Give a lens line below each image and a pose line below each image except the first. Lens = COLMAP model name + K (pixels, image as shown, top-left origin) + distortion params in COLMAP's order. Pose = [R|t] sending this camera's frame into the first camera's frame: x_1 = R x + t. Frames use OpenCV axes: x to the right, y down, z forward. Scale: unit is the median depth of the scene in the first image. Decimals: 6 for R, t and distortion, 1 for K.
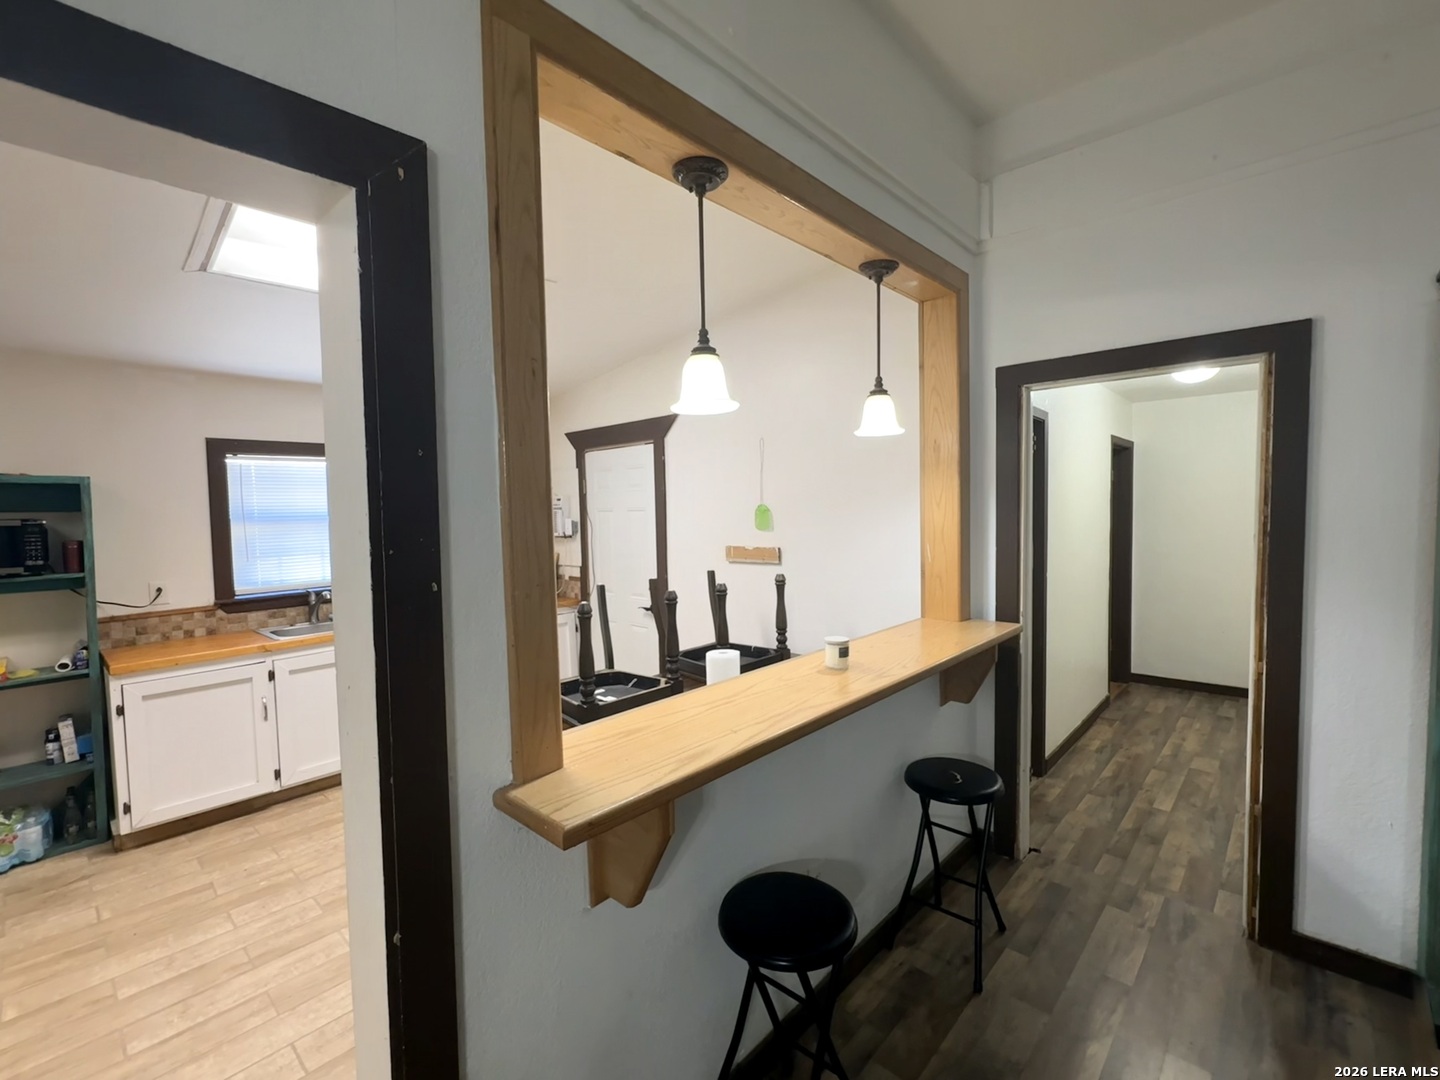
lens RADIAL K [[634.4, 0, 720.0], [0, 634.4, 540.0], [0, 0, 1]] dist [-0.000813, 0.000273]
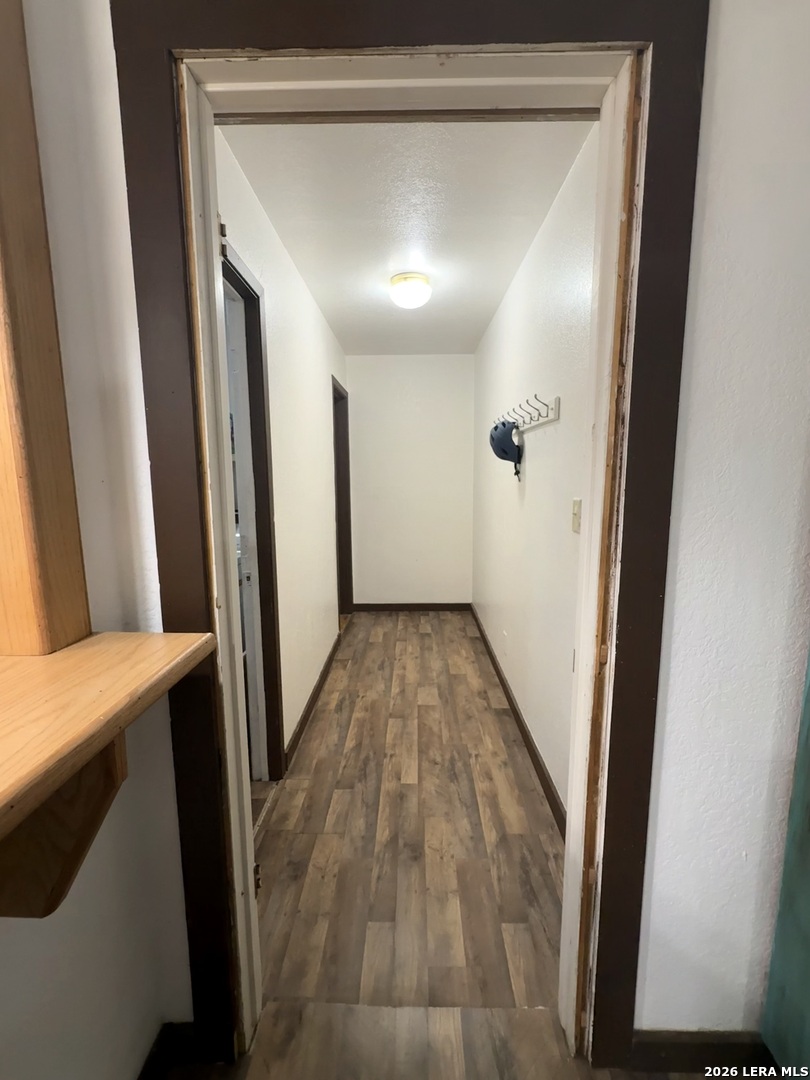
lens RADIAL K [[475.8, 0, 407.3], [0, 475.8, 538.7], [0, 0, 1]] dist [-0.000813, 0.000273]
pose [[0.745169, -0.081397, 0.661889, 0.284075], [0.025614, 0.995284, 0.093561, 0.030234], [-0.666383, -0.052765, 0.743740, 0.524174]]
